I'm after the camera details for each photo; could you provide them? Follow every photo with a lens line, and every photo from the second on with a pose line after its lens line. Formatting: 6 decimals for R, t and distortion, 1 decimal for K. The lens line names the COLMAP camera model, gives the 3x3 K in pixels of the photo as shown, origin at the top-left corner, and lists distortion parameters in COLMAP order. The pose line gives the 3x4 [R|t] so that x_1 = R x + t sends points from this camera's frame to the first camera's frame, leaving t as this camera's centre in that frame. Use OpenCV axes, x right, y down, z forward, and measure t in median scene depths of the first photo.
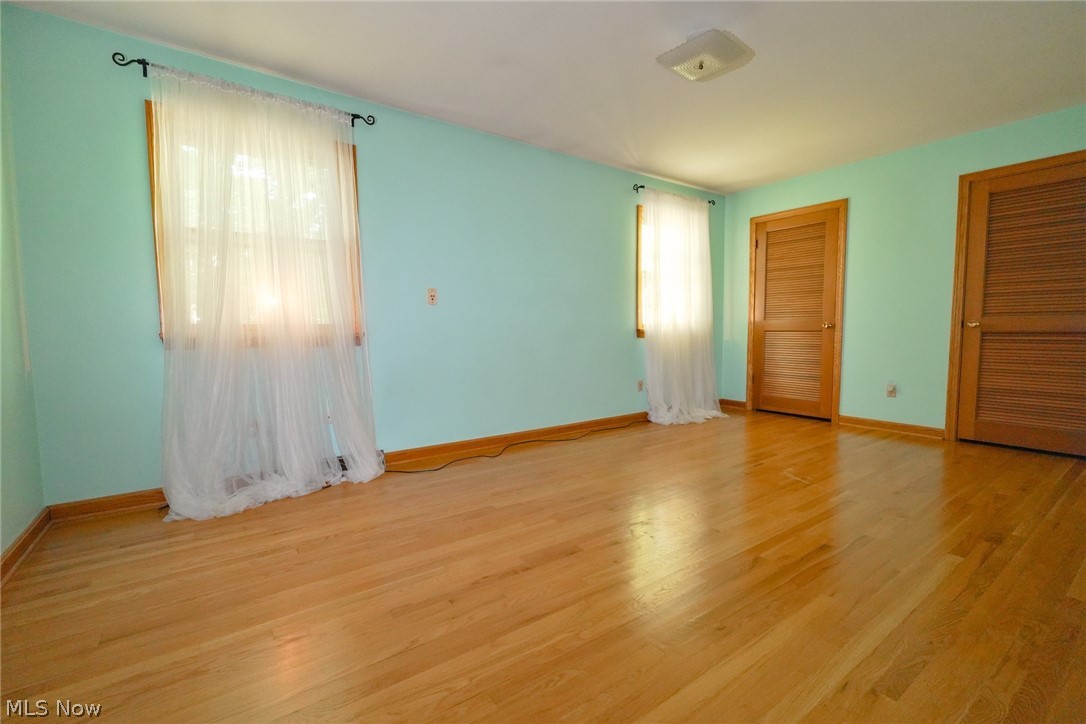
lens RADIAL K [[467.8, 0, 543.0], [0, 467.8, 362.0], [0, 0, 1]] dist [-0.001488, -0.000383]
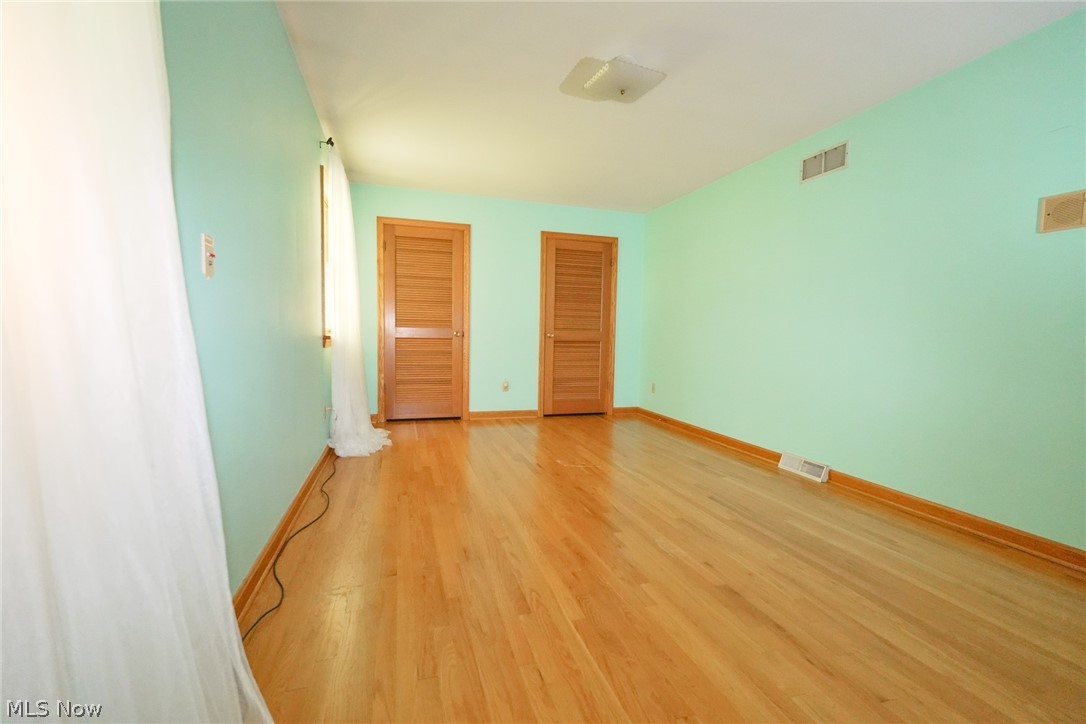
lens RADIAL K [[467.8, 0, 543.0], [0, 467.8, 362.0], [0, 0, 1]] dist [-0.001488, -0.000383]
pose [[0.323425, -0.045499, 0.945159, -0.446995], [0.046949, 0.998385, 0.031996, -0.043006], [-0.945089, 0.034026, 0.325038, 0.516758]]
